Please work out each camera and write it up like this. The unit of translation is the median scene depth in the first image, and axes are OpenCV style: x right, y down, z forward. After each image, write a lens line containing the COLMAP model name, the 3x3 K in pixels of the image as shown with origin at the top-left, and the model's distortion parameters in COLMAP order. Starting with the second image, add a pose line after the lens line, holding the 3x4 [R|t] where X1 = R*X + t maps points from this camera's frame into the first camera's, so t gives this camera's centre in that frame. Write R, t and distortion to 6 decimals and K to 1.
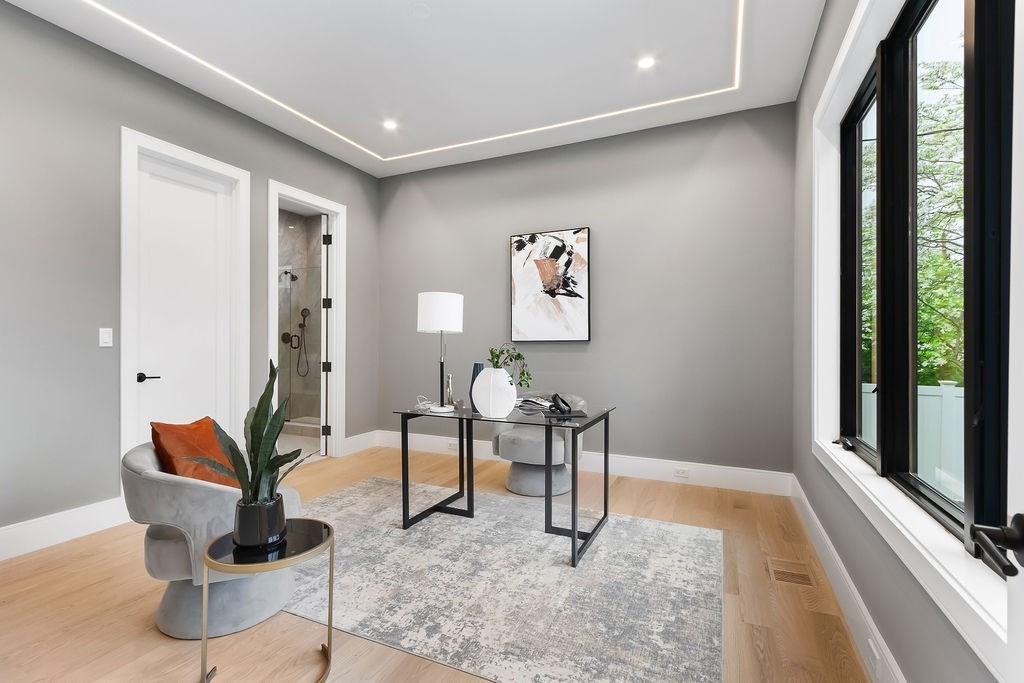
lens RADIAL K [[473.9, 0, 510.4], [0, 473.9, 342.3], [0, 0, 1]] dist [0.004438, -0.003771]
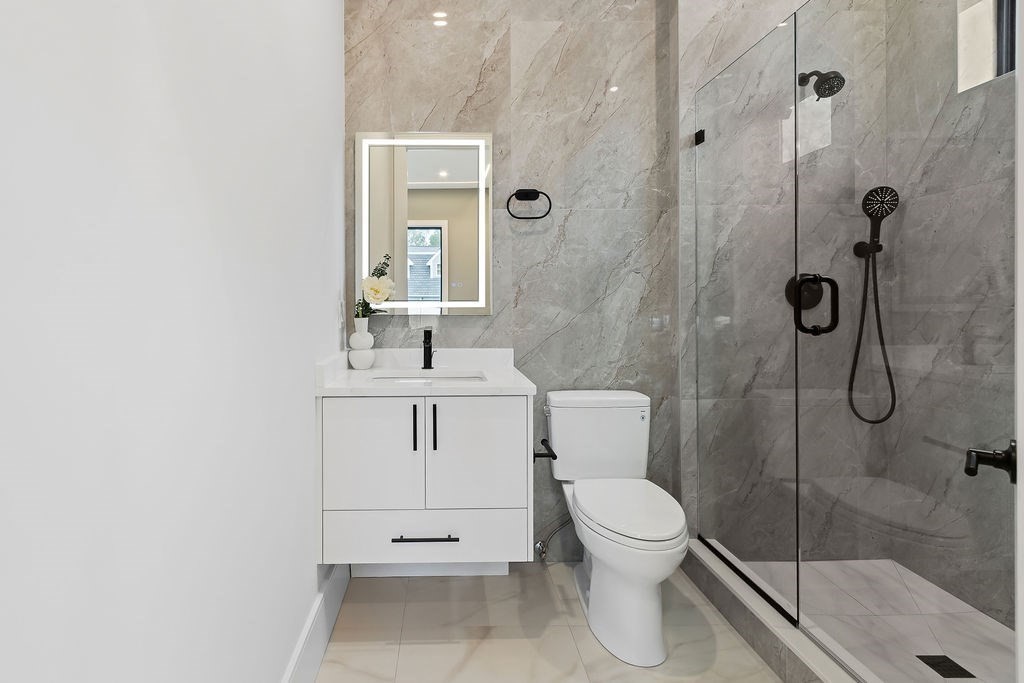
lens RADIAL K [[473.9, 0, 511.7], [0, 473.9, 340.2], [0, 0, 1]] dist [0.004438, -0.003771]
pose [[0.425462, -0.003381, -0.904970, -0.268131], [0.006284, 0.999980, -0.000782, 0.020023], [0.904955, -0.005354, 0.425474, 0.677693]]
